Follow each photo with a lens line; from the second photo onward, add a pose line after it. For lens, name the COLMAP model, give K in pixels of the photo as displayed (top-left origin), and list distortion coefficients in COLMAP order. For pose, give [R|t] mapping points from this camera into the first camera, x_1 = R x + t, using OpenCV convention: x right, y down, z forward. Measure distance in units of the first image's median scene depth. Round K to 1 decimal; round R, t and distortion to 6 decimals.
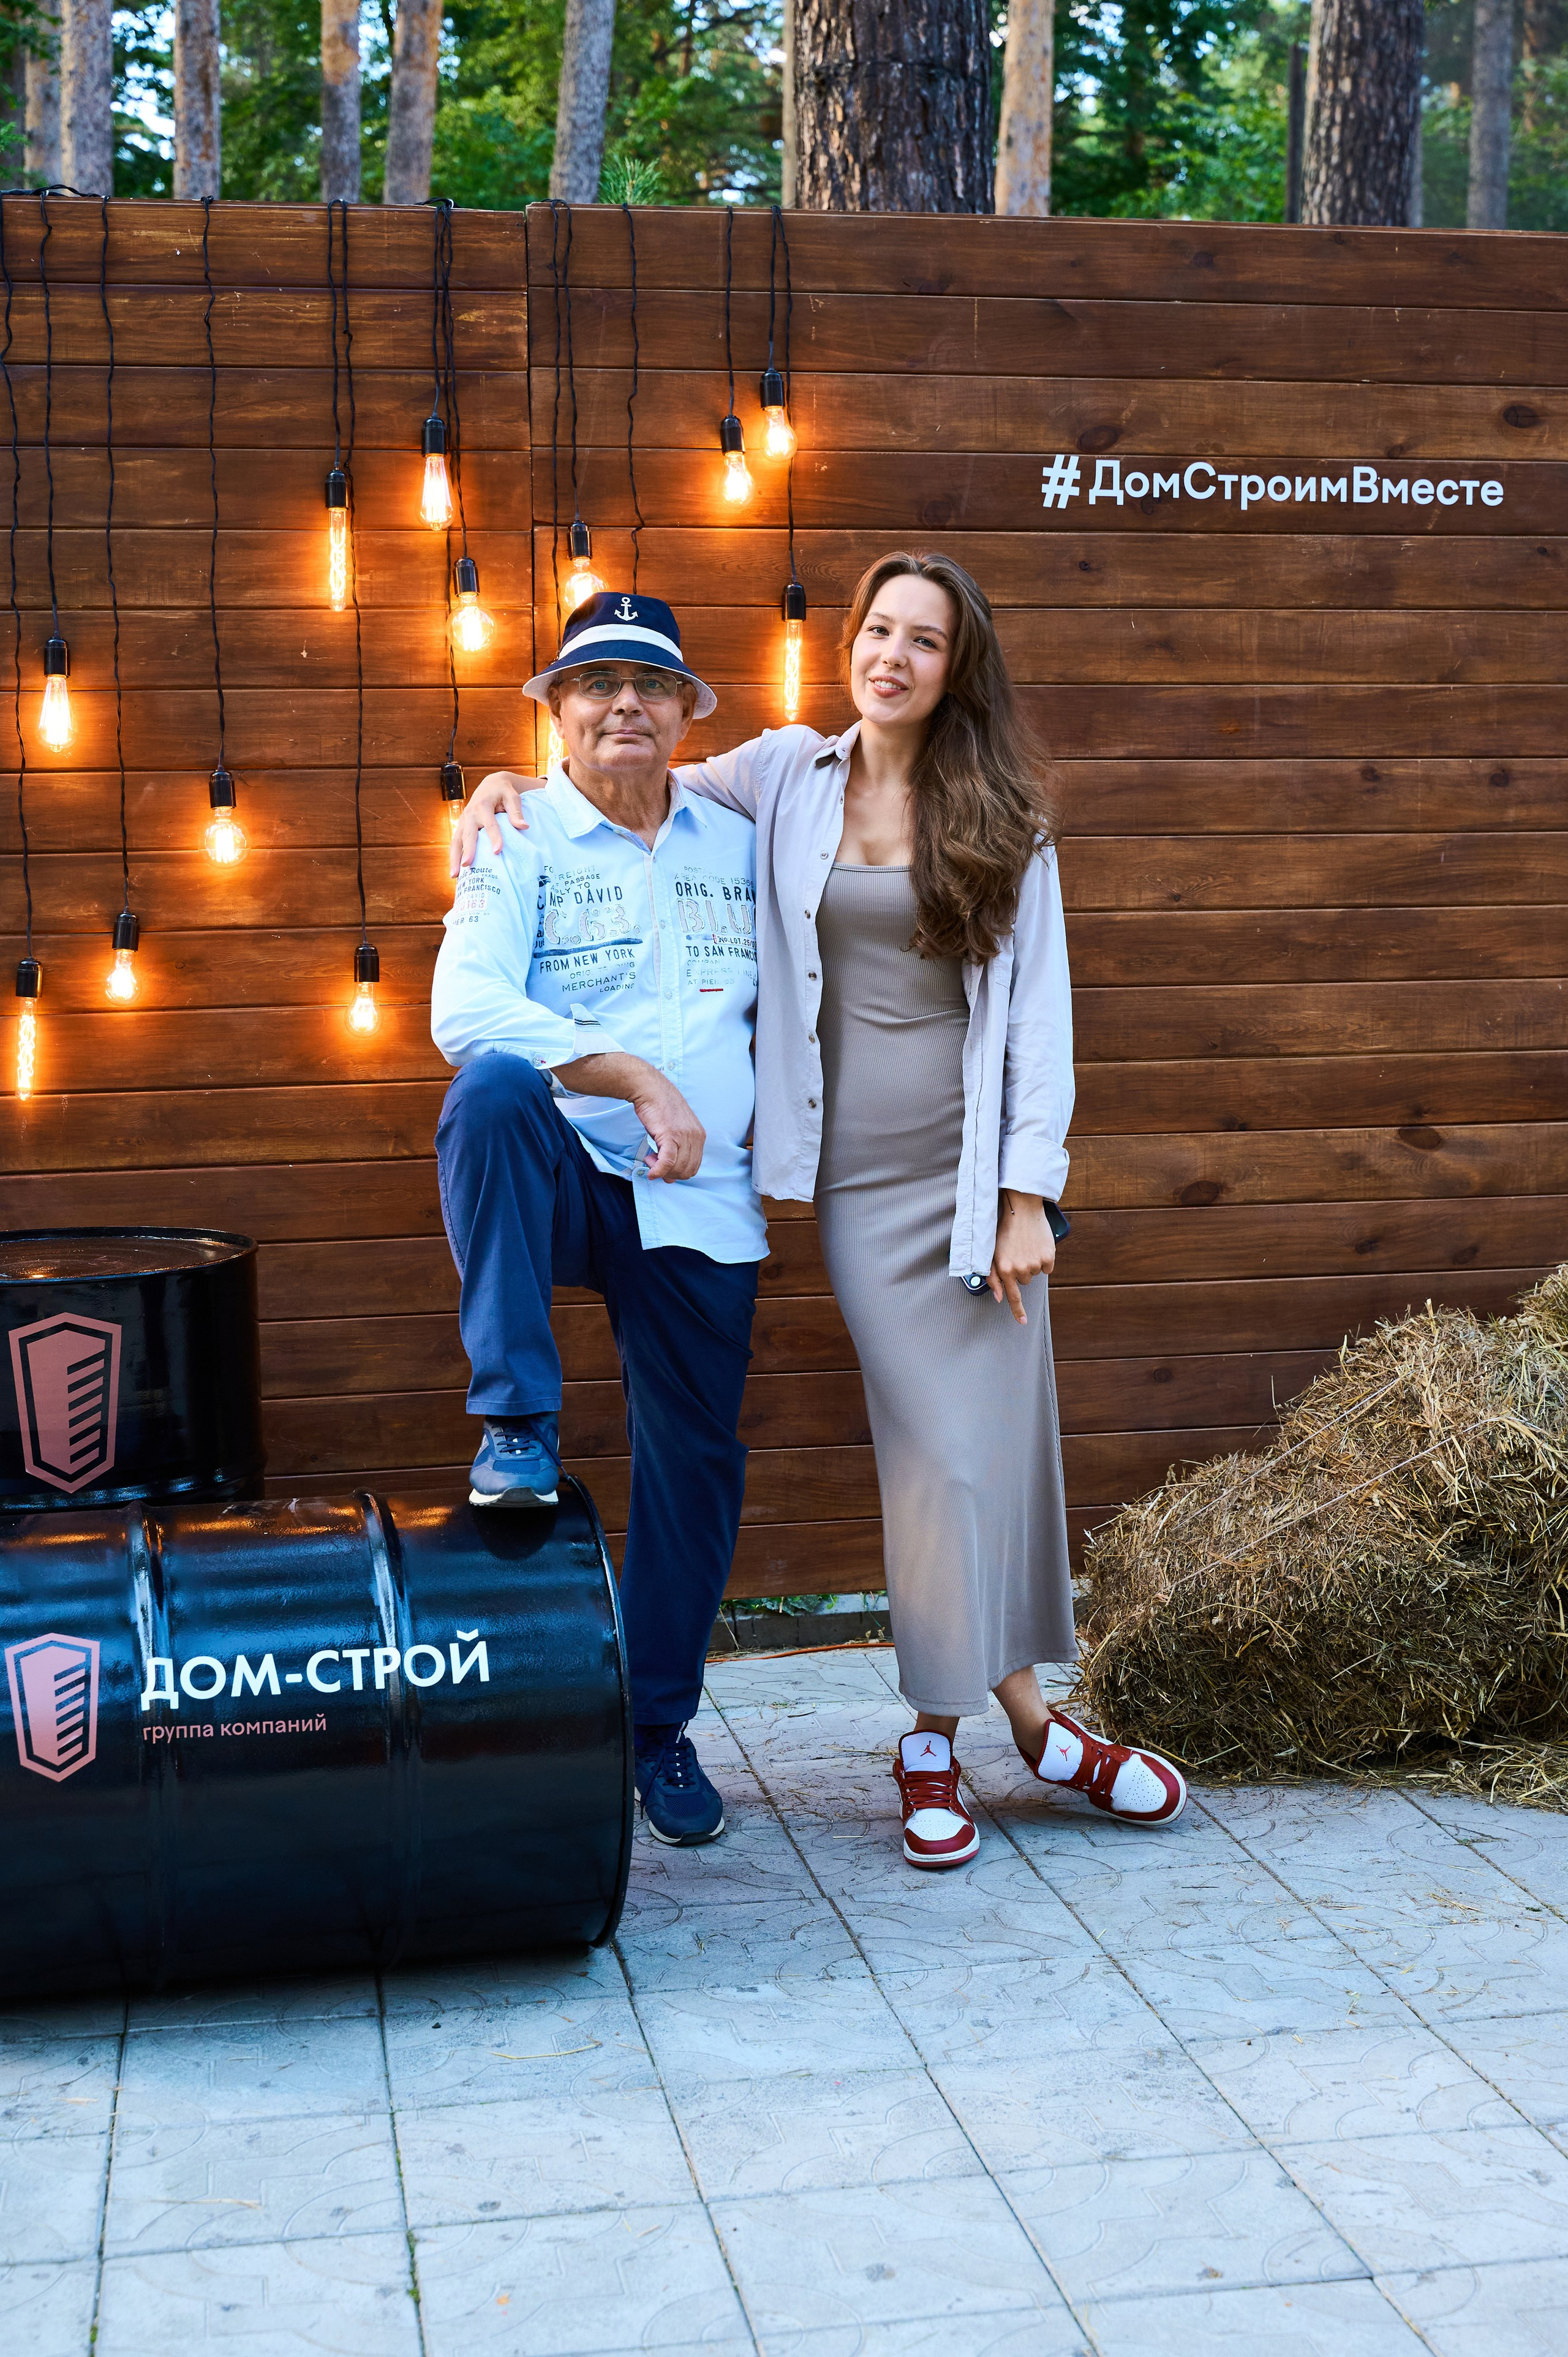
lens RADIAL K [[3012.5, 0, 771.6], [0, 3012.5, 1169.3], [0, 0, 1]] dist [-0.001881, -0.037053]
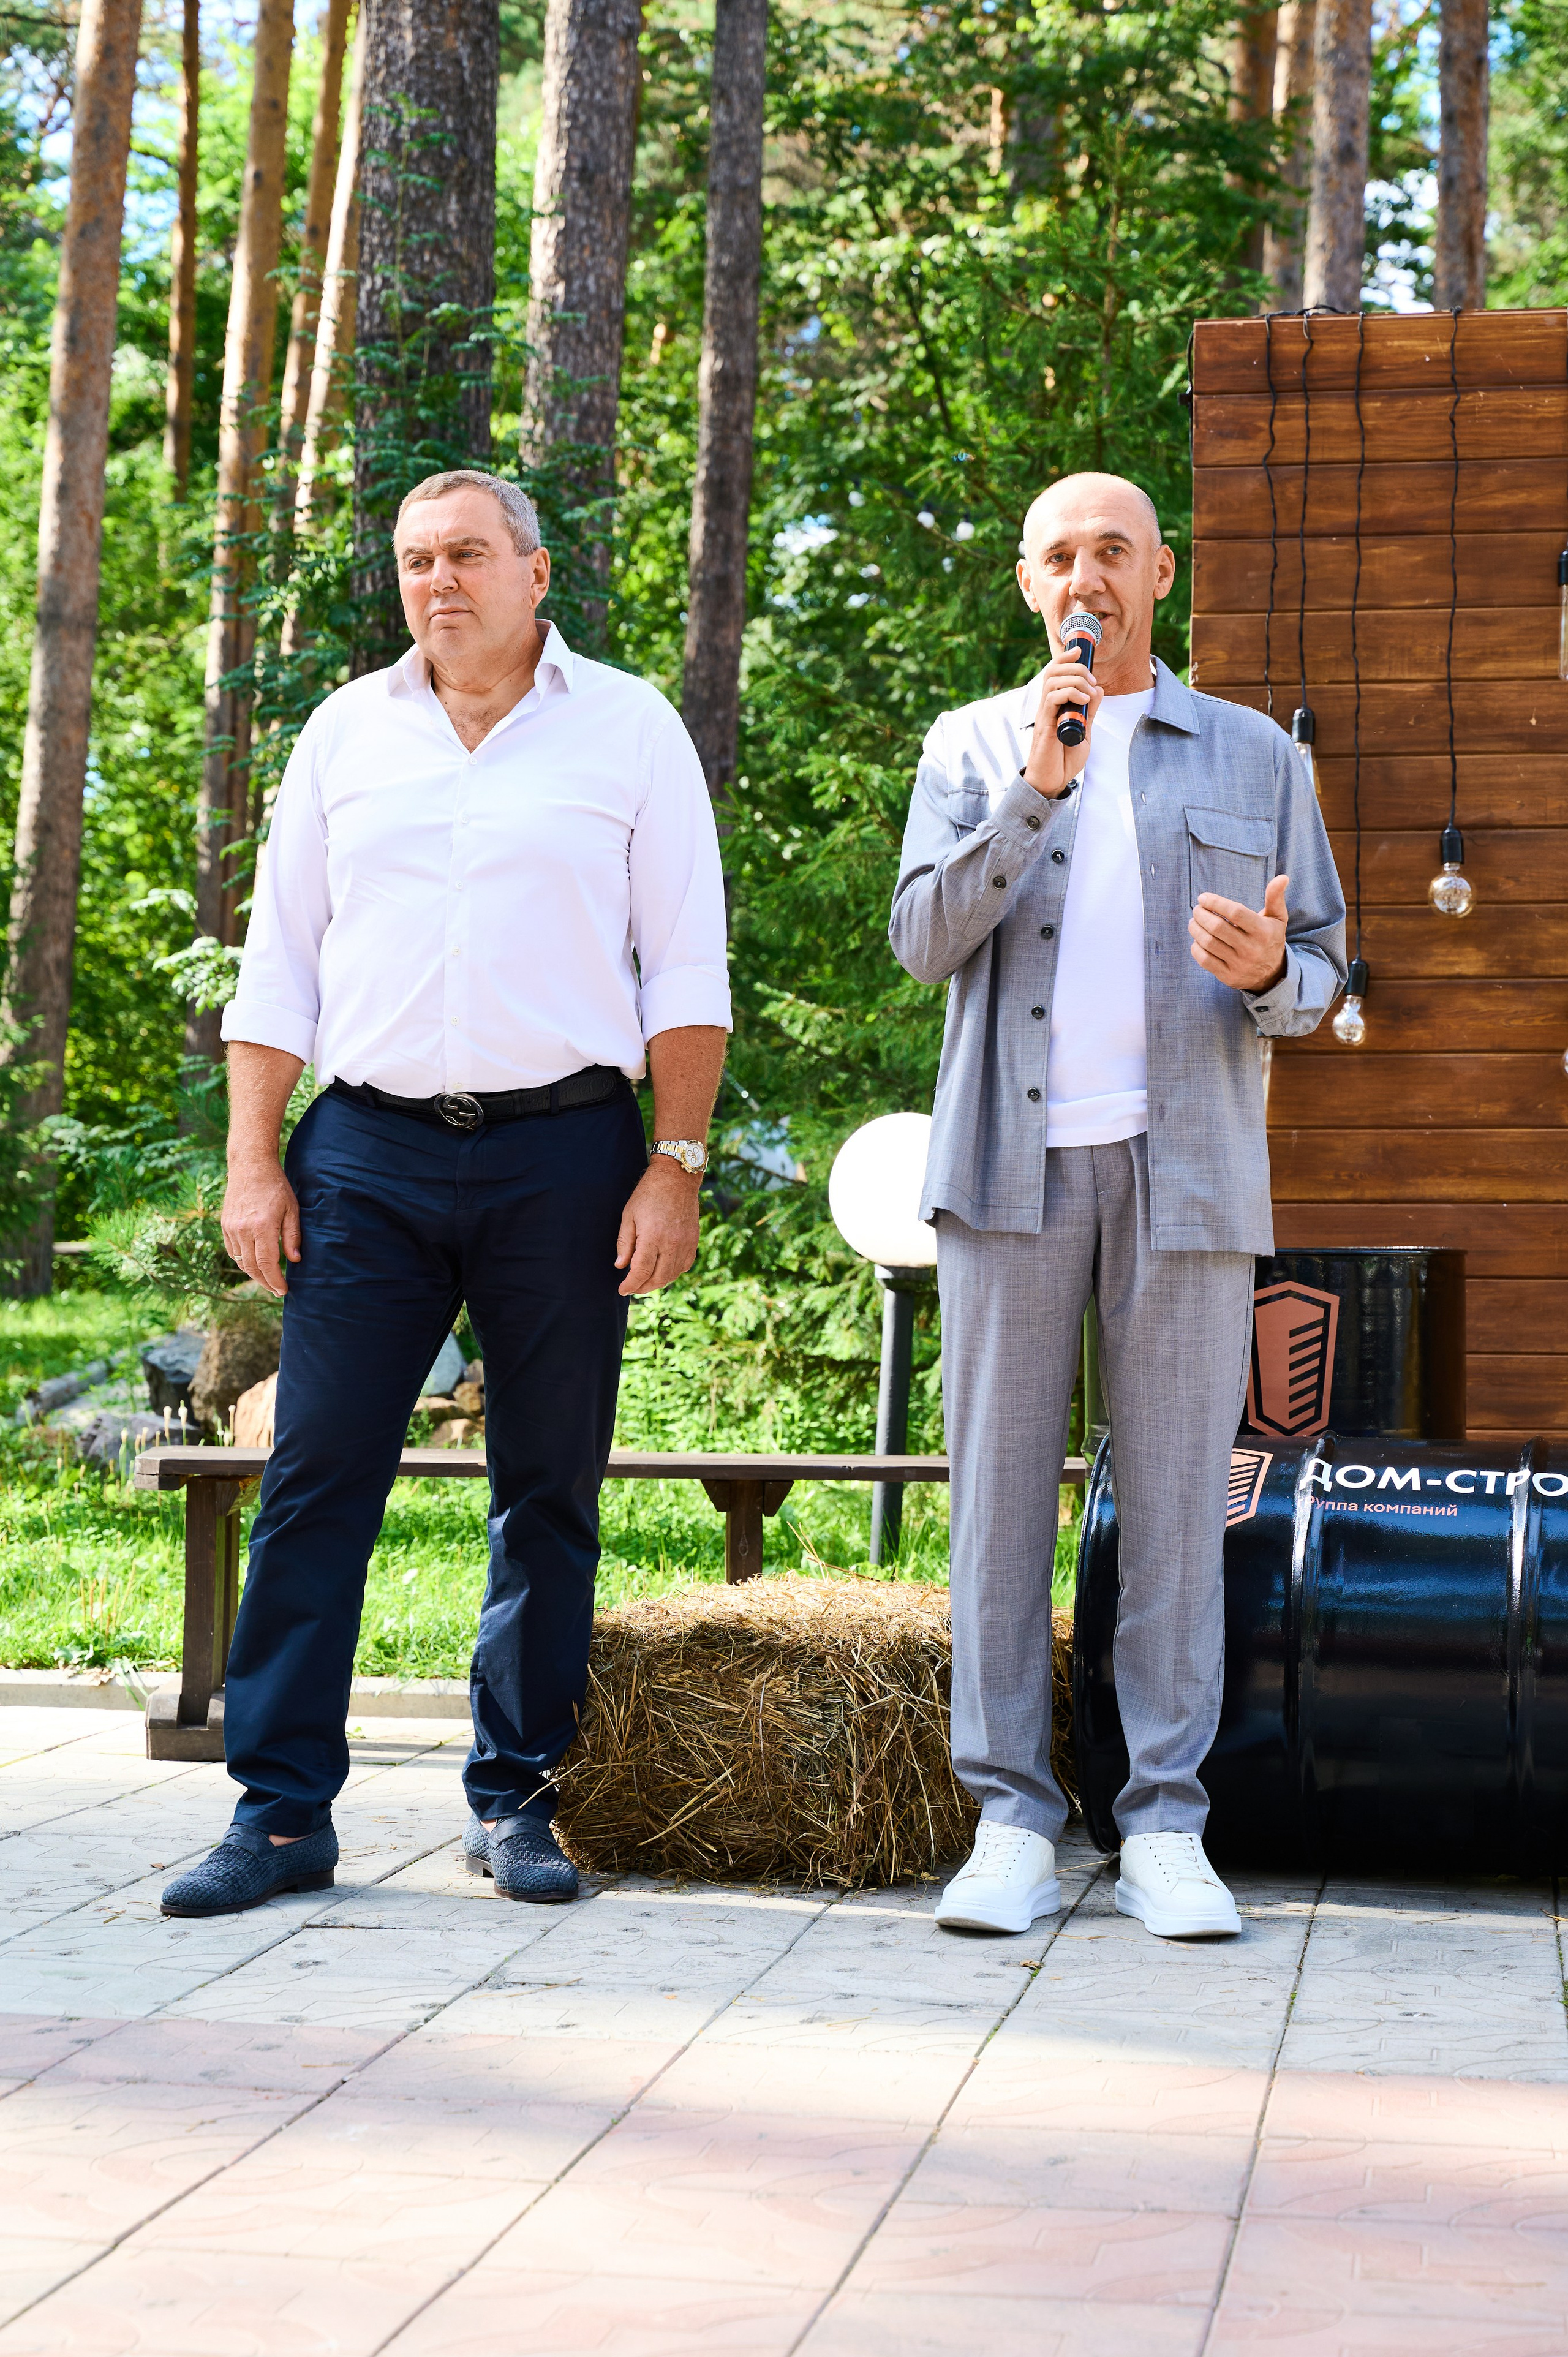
lens RADIAL K [[3890.7, 0, 786.5], [0, 3890.7, 1179.7], [0, 0, 1]] dist [0.001879, -0.047139]
pose [[0.938662, 0.013468, -0.344574, 0.068491], [-0.053296, 0.992897, -0.106377, 0.141395], [0.340694, 0.118216, 0.932712, -0.329769]]
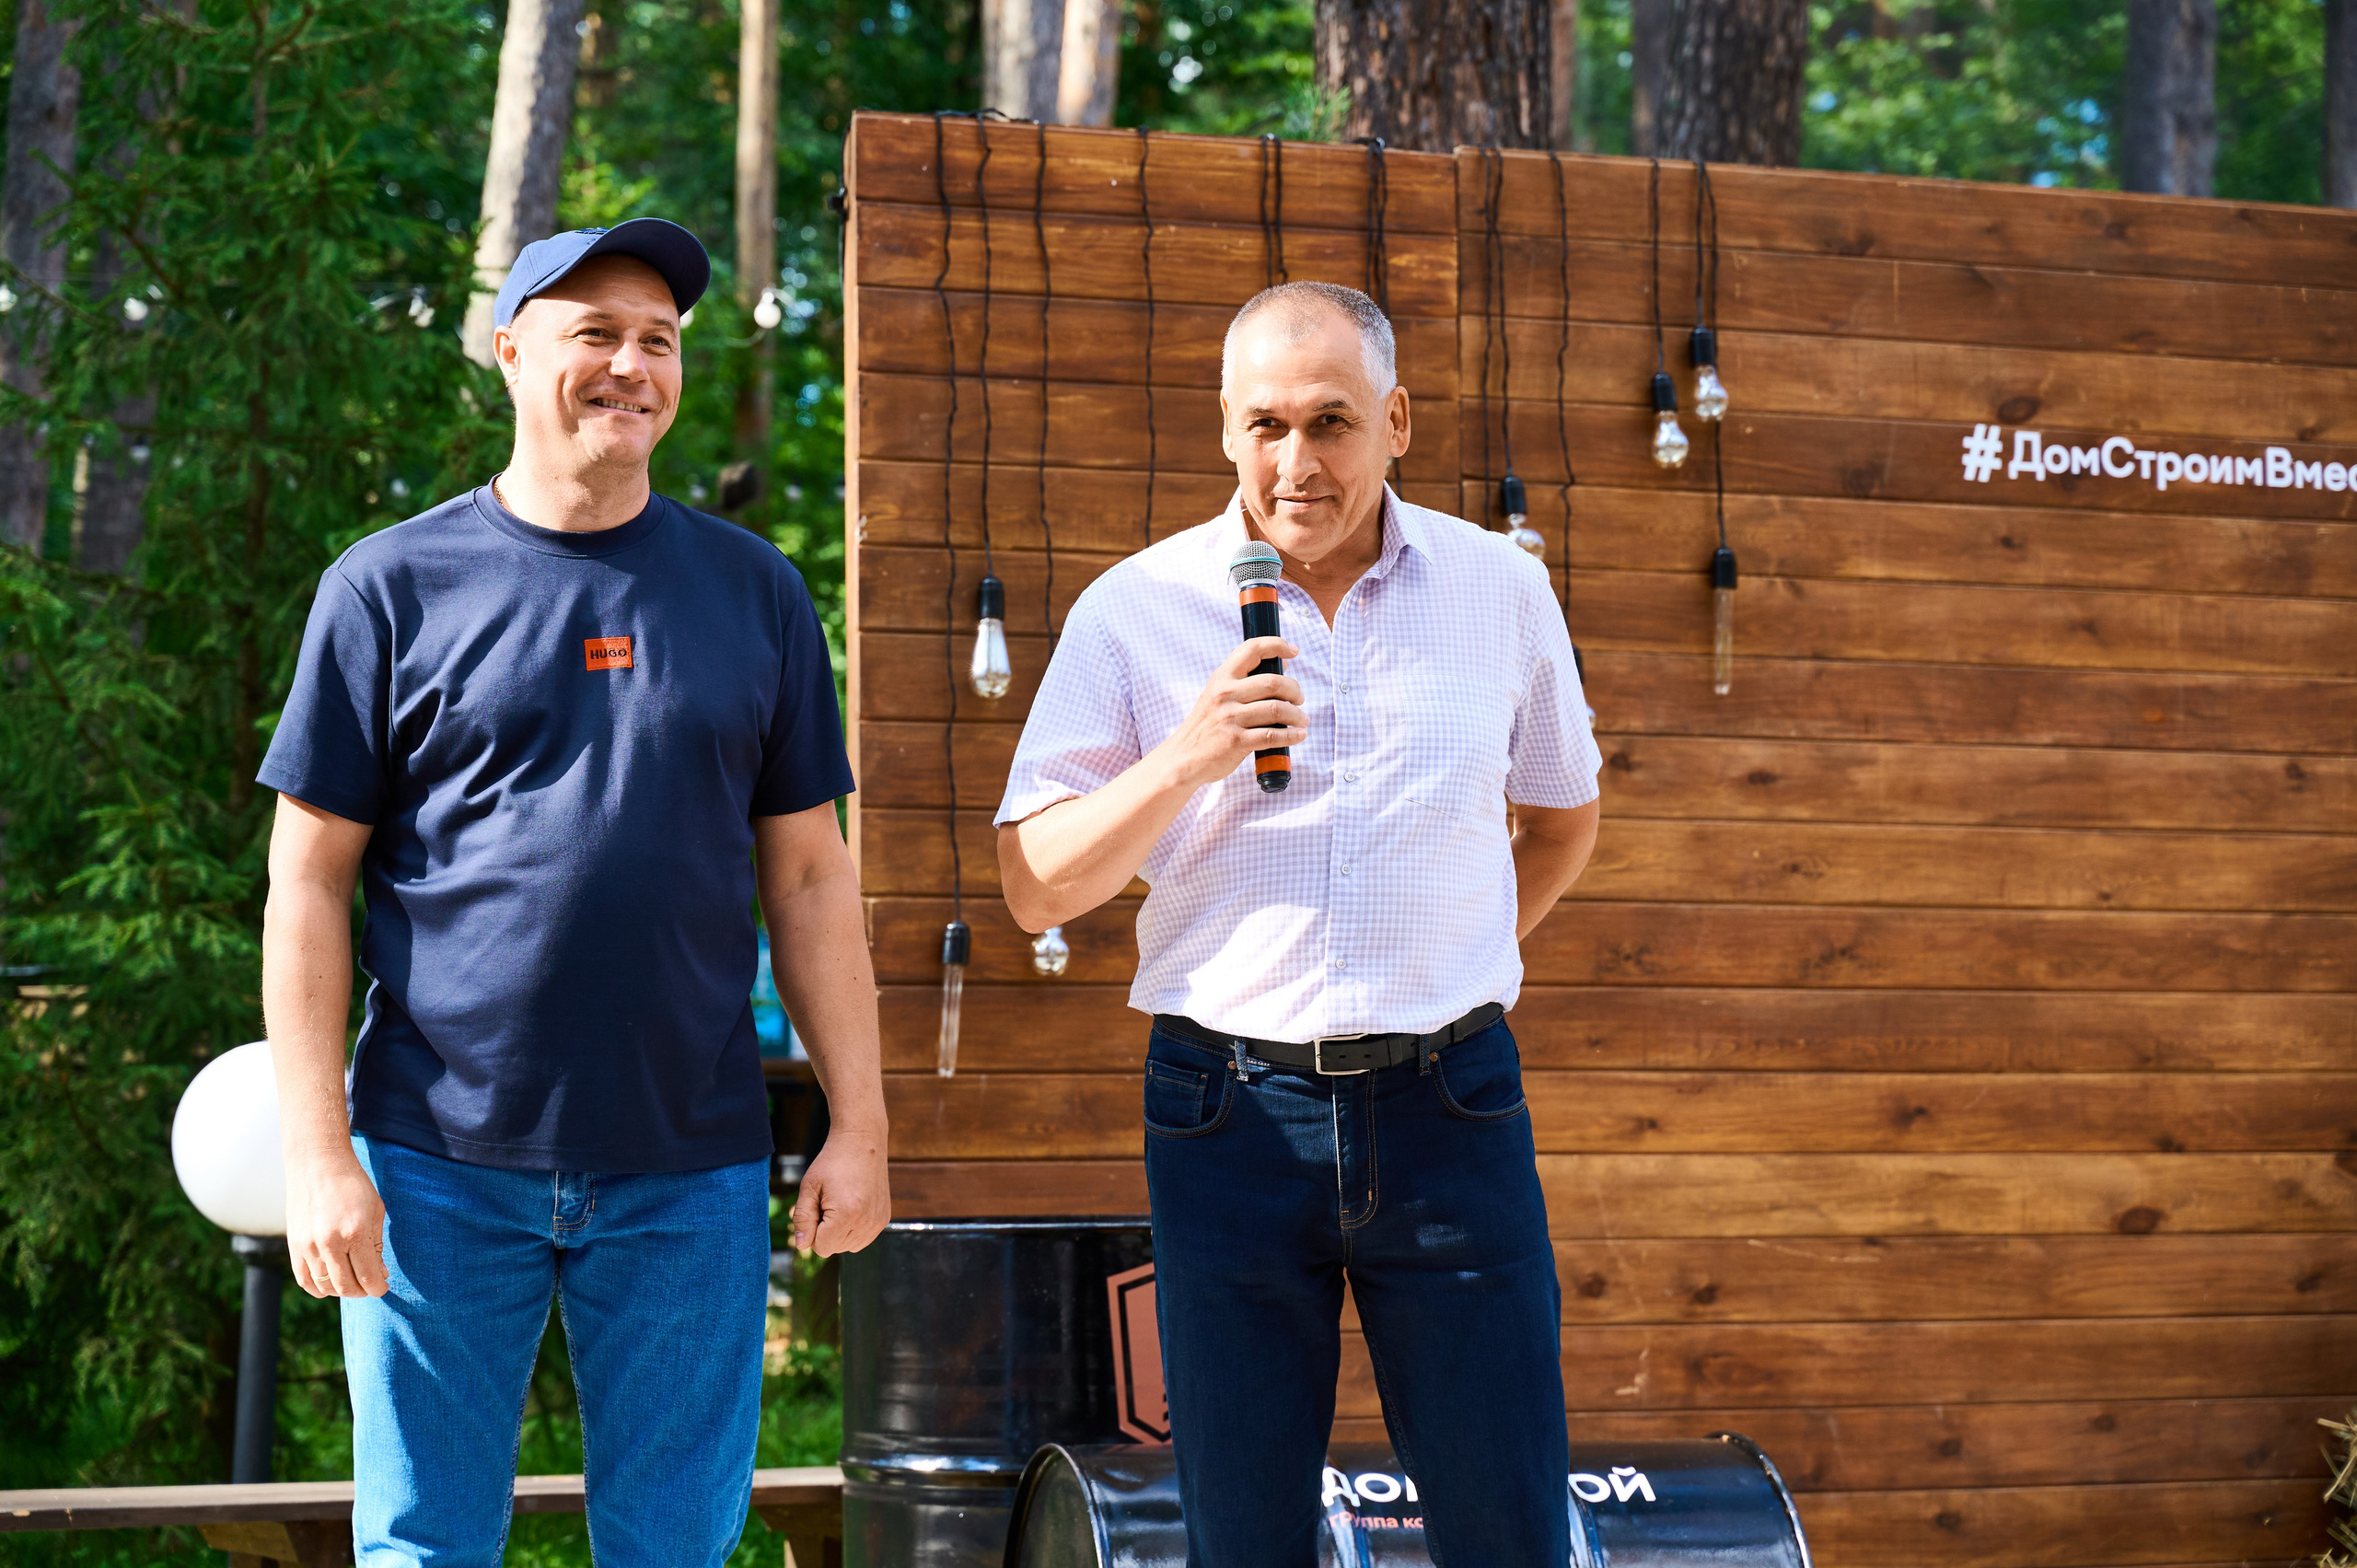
lens RADIAL K [[5044.1, 0, 1168.1], [0, 5044.1, 725.5], [0, 0, 1]] dist [0.003754, -0.310034]
pose [[0.987867, 0.023497, 0.153515, -0.393208], [0.005266, 0.982851, -0.184325, 0.143393], [-0.155213, 0.182897, 0.970803, -0.471011]]
